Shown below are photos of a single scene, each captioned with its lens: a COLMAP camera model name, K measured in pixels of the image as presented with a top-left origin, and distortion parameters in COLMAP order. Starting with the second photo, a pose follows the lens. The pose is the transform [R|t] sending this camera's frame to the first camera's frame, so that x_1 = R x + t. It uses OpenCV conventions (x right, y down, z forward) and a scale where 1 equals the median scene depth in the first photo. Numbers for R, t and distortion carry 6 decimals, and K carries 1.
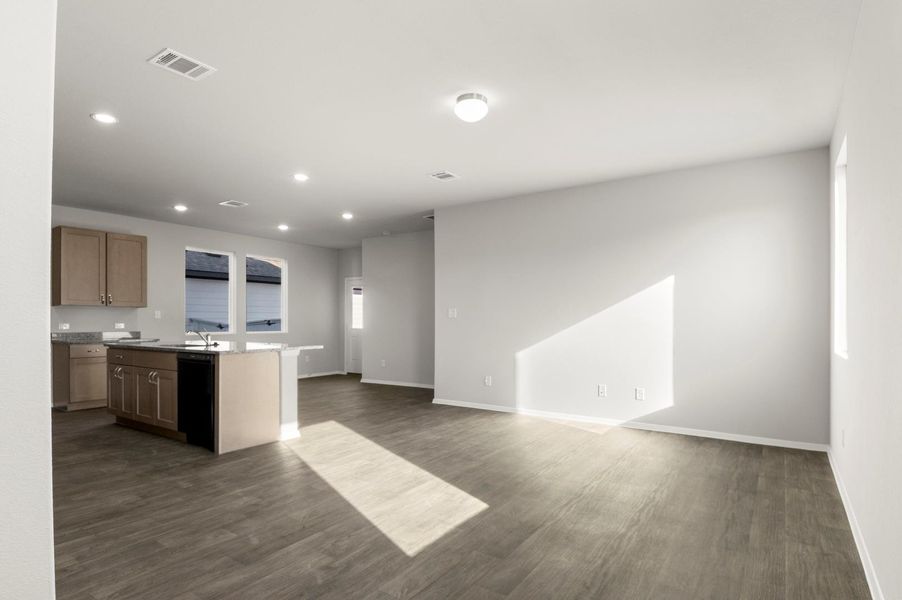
lens RADIAL K [[413.8, 0, 449.3], [0, 413.8, 319.5], [0, 0, 1]] dist [0.001827, 0.000025]
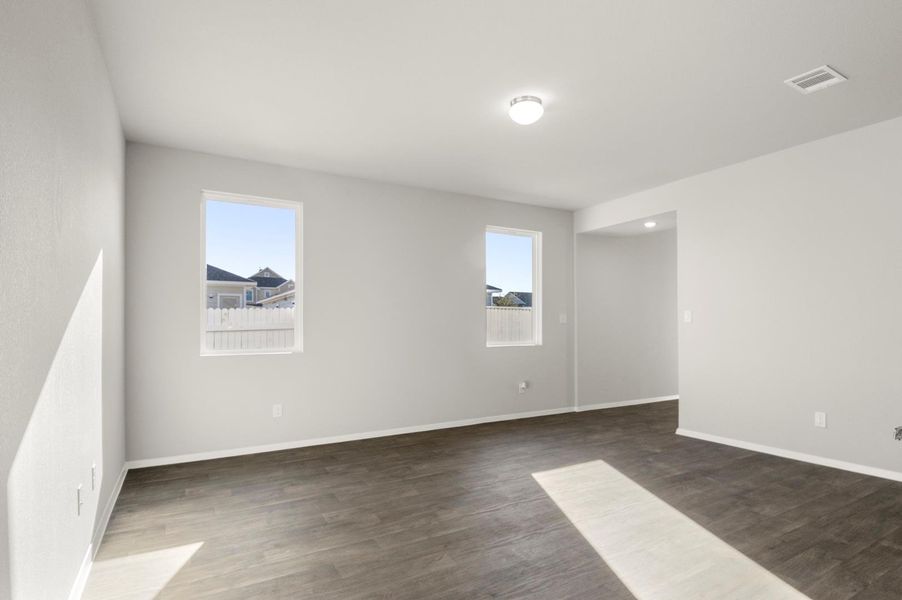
lens RADIAL K [[499.4, 0, 449.3], [0, 499.4, 328.0], [0, 0, 1]] dist [0.003514, -0.000264]
pose [[-0.896127, 0.001824, 0.443794, -0.284214], [-0.000328, 0.999989, -0.004773, 0.008058], [-0.443798, -0.004423, -0.896116, 1.981412]]
